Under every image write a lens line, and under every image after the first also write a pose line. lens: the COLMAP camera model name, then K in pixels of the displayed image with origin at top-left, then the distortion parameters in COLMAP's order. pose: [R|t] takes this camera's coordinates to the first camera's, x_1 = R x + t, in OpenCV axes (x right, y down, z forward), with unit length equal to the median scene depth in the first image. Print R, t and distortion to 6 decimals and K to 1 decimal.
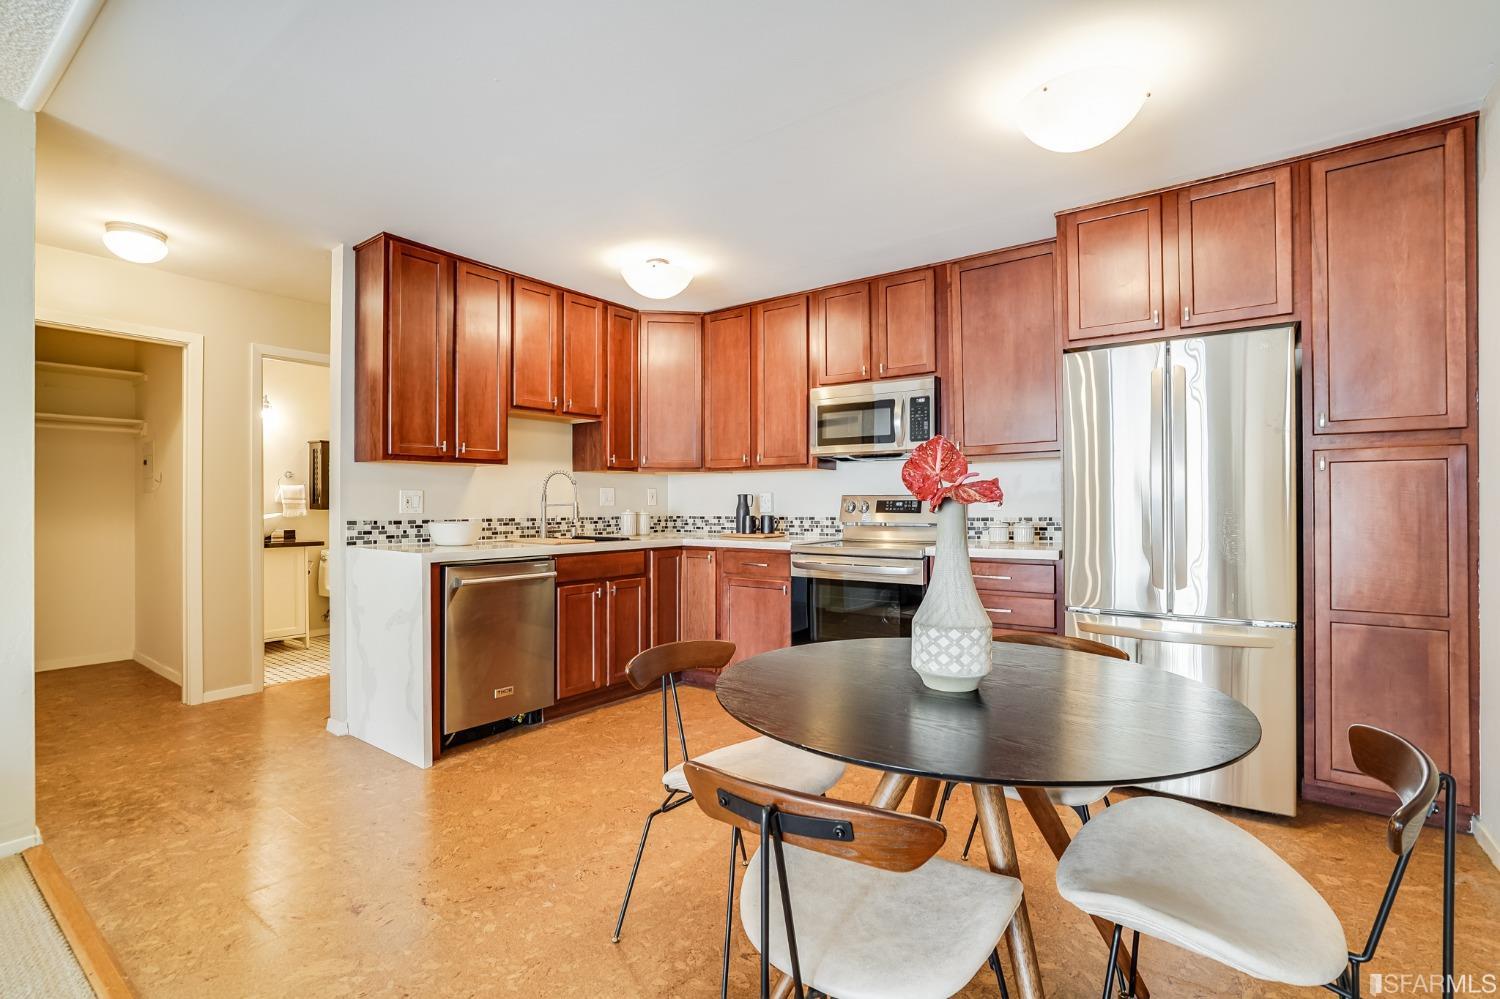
lens RADIAL K [[704.4, 0, 744.1], [0, 704.4, 494.3], [0, 0, 1]] dist [-0.044856, 0.024609]
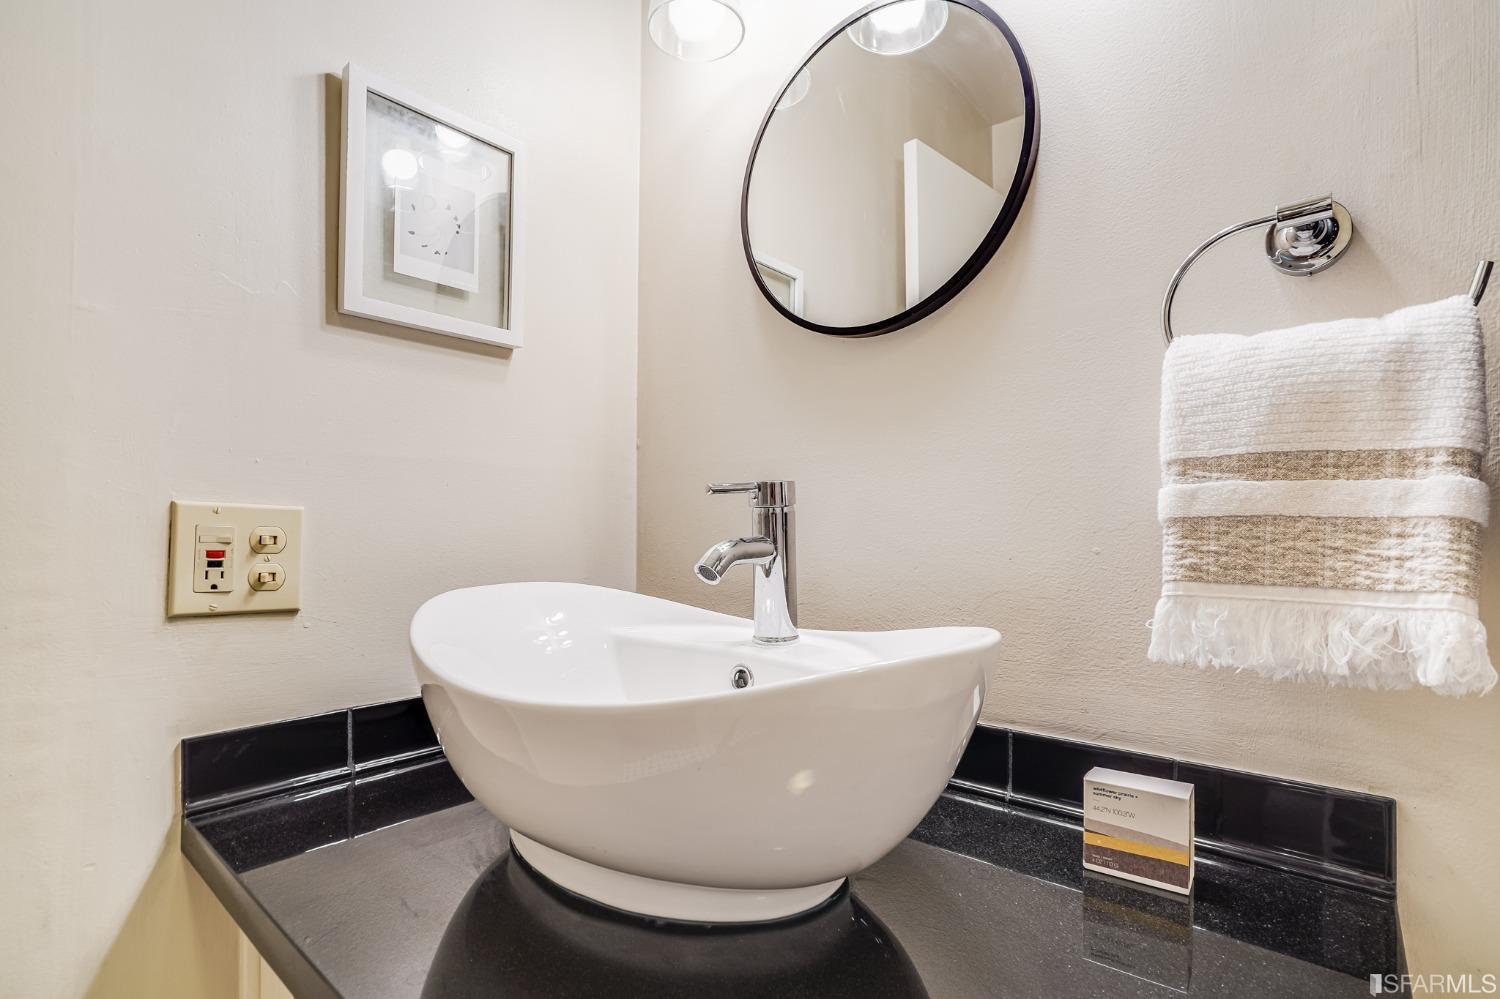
lens RADIAL K [[714.9, 0, 763.5], [0, 714.9, 511.1], [0, 0, 1]] dist [-0.000761, -0.000139]
pose [[-0.052983, -0.013703, -0.998501, -0.556368], [0.005768, 0.999885, -0.014028, 0.012887], [0.998579, -0.006503, -0.052898, 0.938580]]
